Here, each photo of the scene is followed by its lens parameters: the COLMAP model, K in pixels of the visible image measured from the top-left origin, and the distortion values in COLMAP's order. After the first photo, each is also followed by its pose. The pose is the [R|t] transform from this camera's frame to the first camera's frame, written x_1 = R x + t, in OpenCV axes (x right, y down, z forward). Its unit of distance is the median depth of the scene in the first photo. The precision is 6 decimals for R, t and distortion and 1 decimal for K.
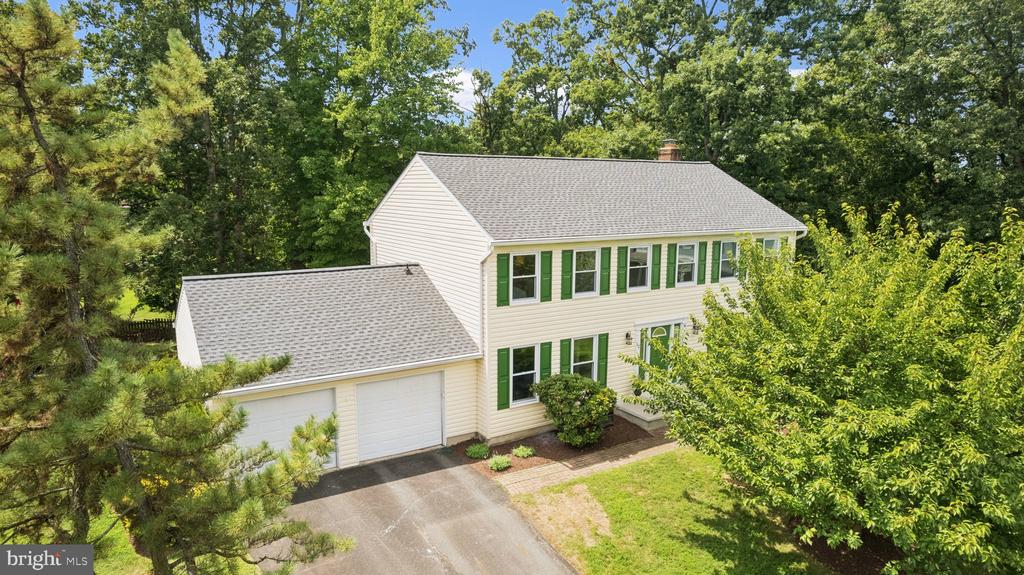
lens RADIAL K [[674.8, 0, 512.4], [0, 674.8, 287.6], [0, 0, 1]] dist [-0.008177, -0.000312]
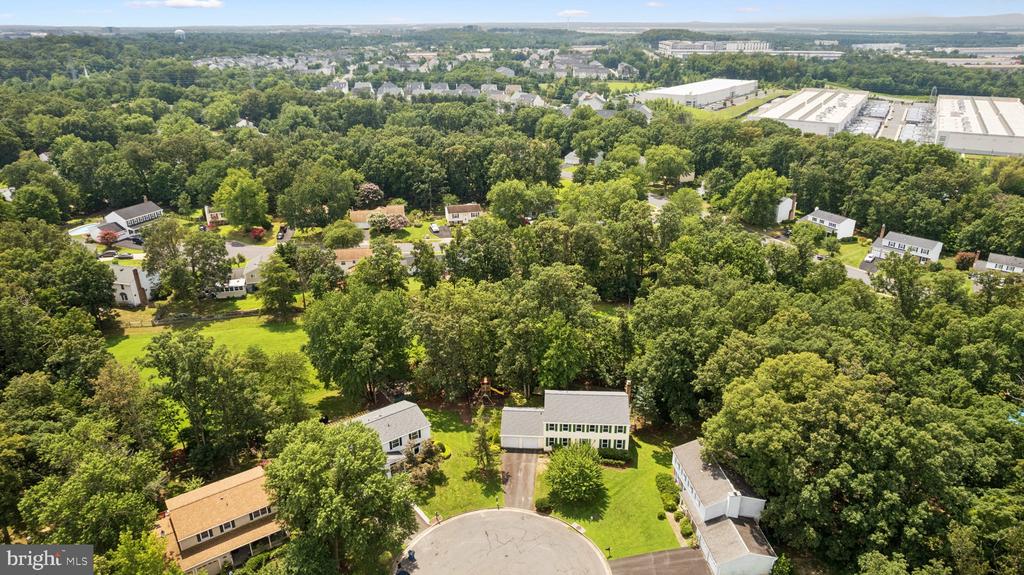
lens RADIAL K [[674.8, 0, 513.2], [0, 674.8, 287.6], [0, 0, 1]] dist [-0.008177, -0.000312]
pose [[0.815186, 0.228526, -0.532210, 2.546620], [-0.083093, 0.955510, 0.283013, -2.764889], [0.573208, -0.186485, 0.797907, -3.572773]]
